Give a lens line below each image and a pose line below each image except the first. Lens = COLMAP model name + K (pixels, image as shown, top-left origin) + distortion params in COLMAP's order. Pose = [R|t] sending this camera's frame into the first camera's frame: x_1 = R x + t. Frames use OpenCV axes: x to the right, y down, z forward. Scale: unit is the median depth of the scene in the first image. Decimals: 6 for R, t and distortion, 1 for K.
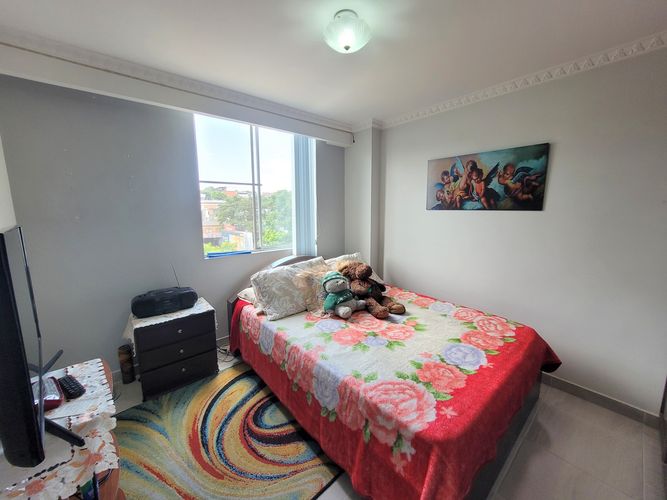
lens RADIAL K [[261.1, 0, 335.8], [0, 261.1, 249.0], [0, 0, 1]] dist [-0.000605, 0.000768]
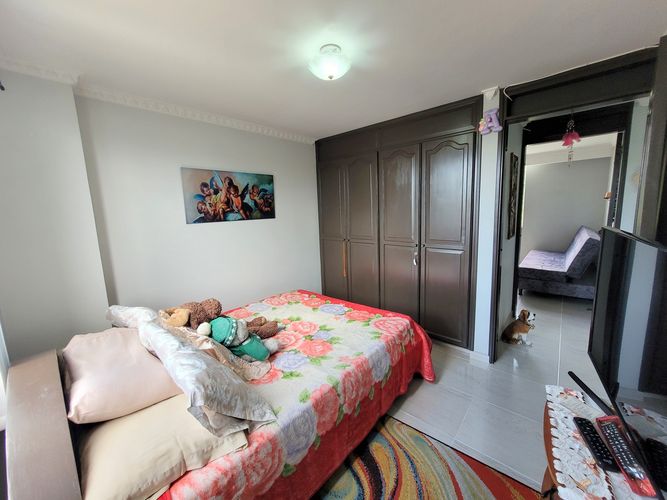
lens RADIAL K [[261.1, 0, 336.0], [0, 261.1, 248.8], [0, 0, 1]] dist [-0.000605, 0.000768]
pose [[-0.142530, -0.144549, 0.979179, -0.759790], [0.193317, 0.966161, 0.170767, -0.158842], [-0.970728, 0.213632, -0.109763, 0.818958]]
